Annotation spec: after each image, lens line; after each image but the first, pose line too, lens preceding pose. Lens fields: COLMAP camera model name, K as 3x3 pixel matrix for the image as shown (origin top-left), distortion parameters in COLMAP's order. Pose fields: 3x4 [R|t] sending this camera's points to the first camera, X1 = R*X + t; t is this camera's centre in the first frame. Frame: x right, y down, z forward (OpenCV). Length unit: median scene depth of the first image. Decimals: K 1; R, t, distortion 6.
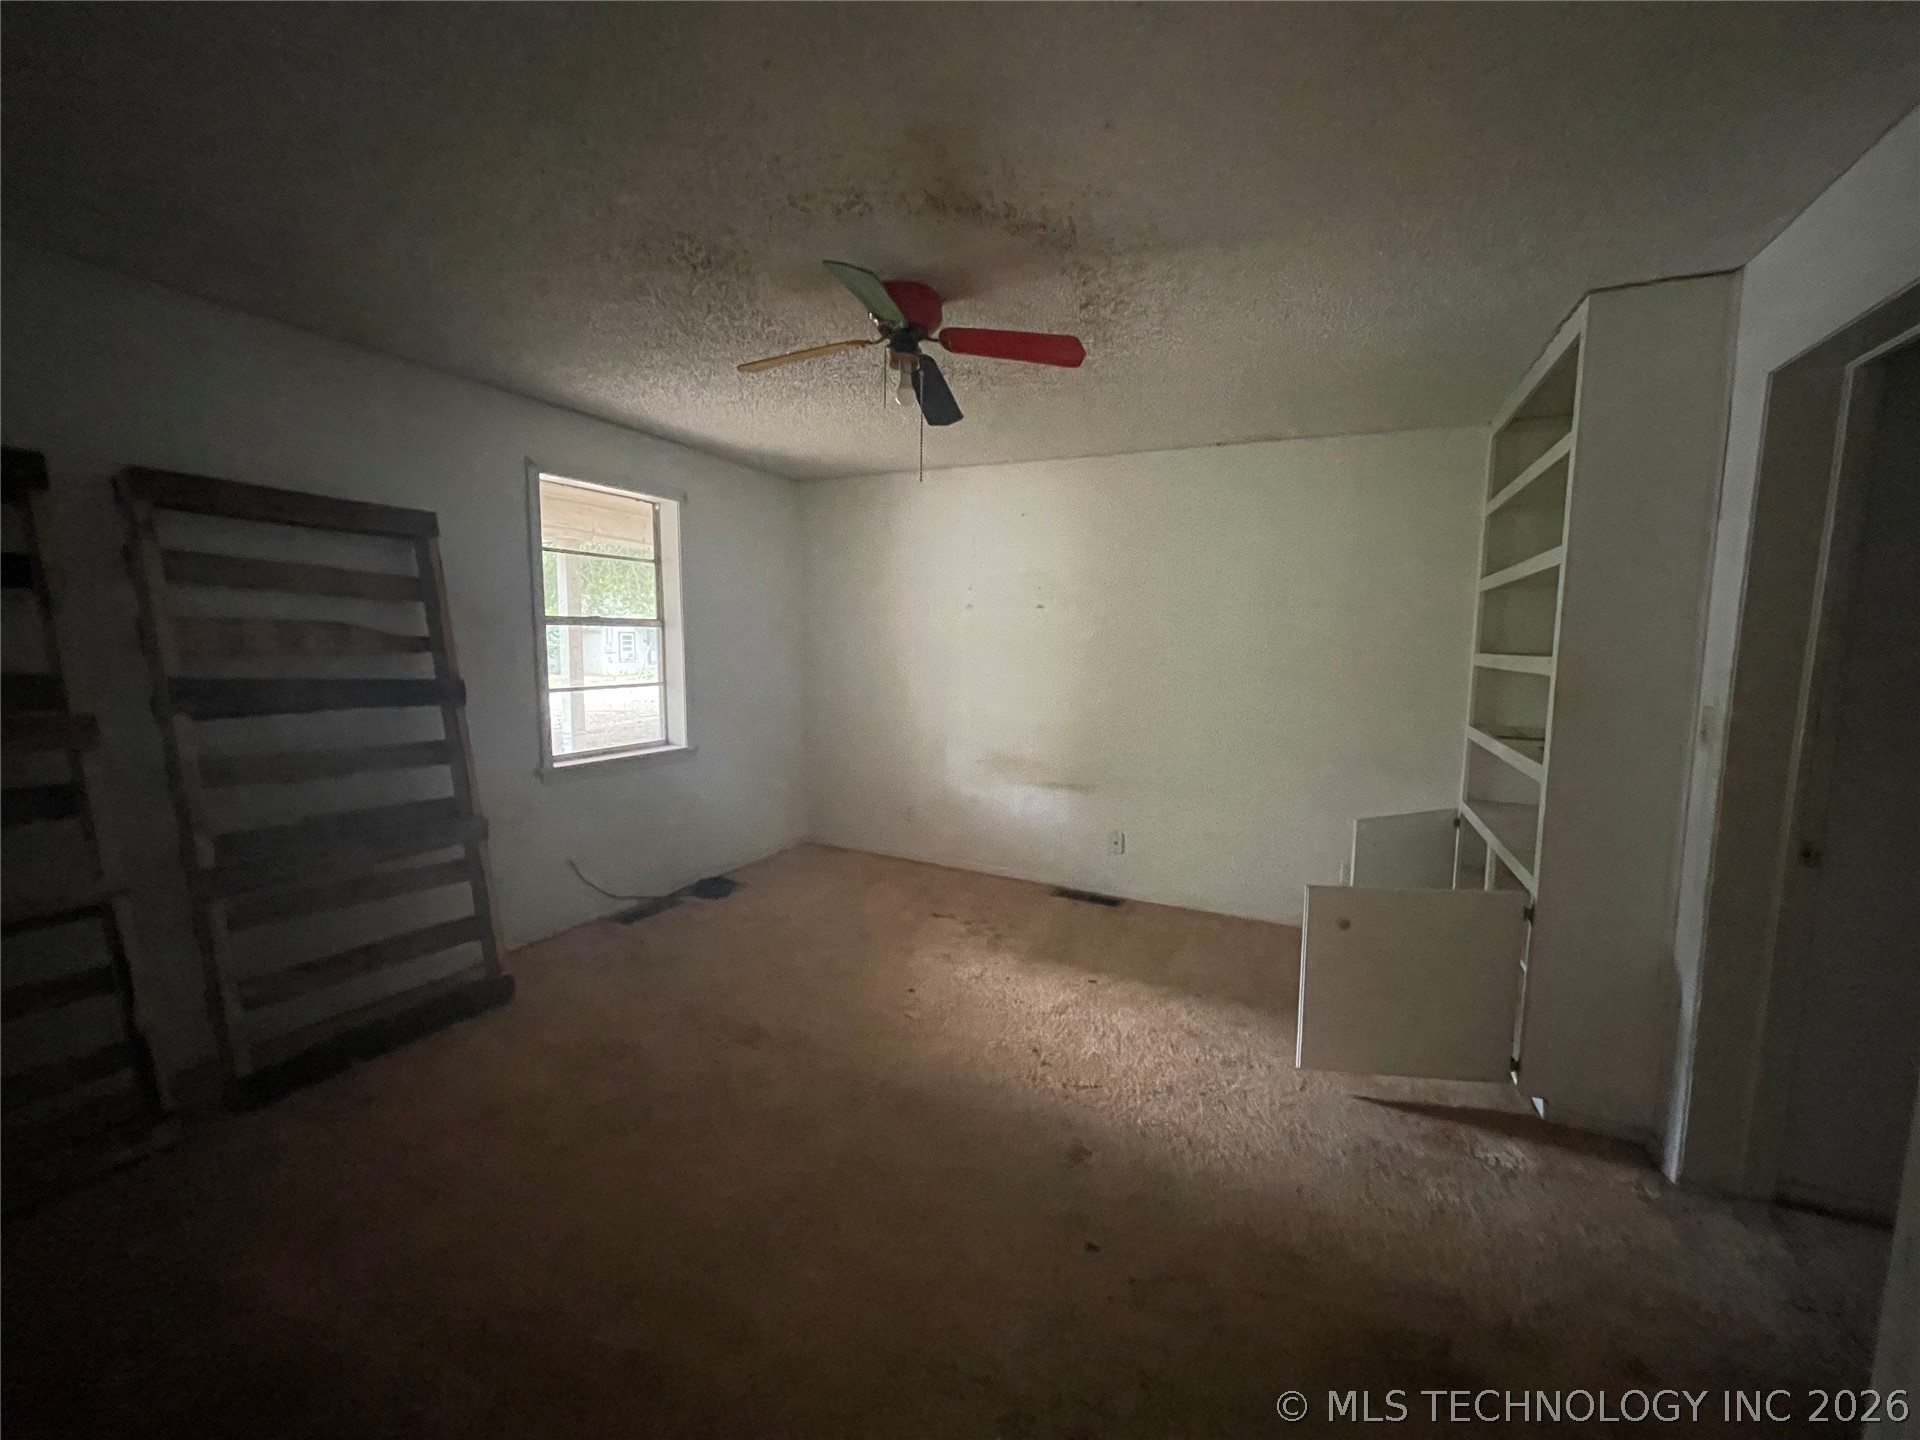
lens RADIAL K [[776.4, 0, 955.1], [0, 776.4, 723.3], [0, 0, 1]] dist [0.004019, -0.000060]
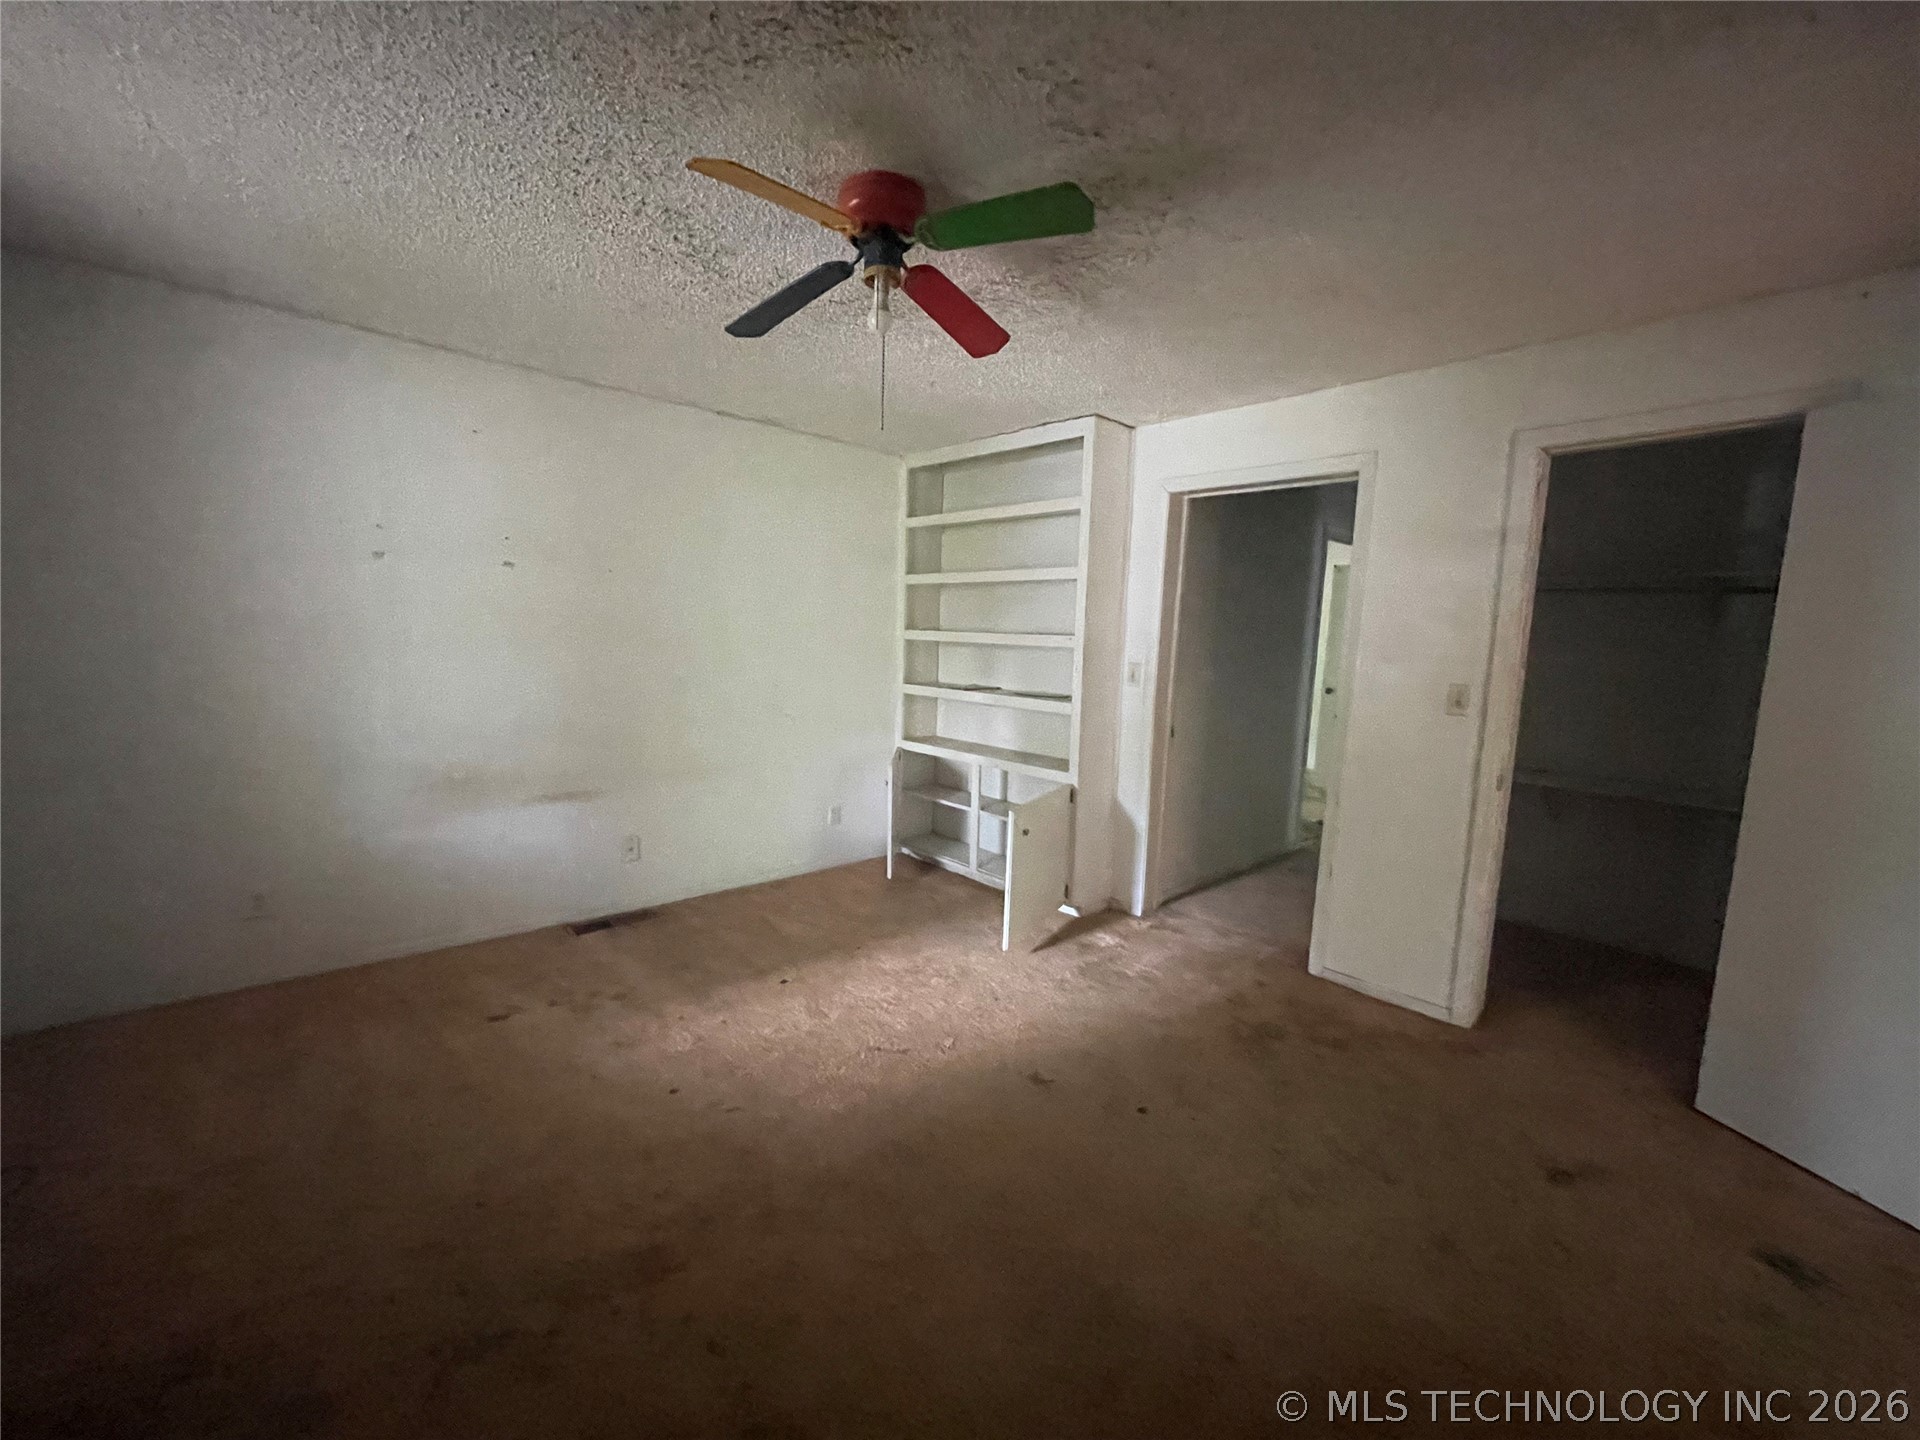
lens RADIAL K [[776.4, 0, 959.6], [0, 776.4, 722.4], [0, 0, 1]] dist [0.004019, -0.000060]
pose [[0.365112, -0.119406, 0.923274, -0.559396], [0.073056, 0.992357, 0.099450, -0.057739], [-0.928093, 0.031141, 0.371044, 0.423678]]
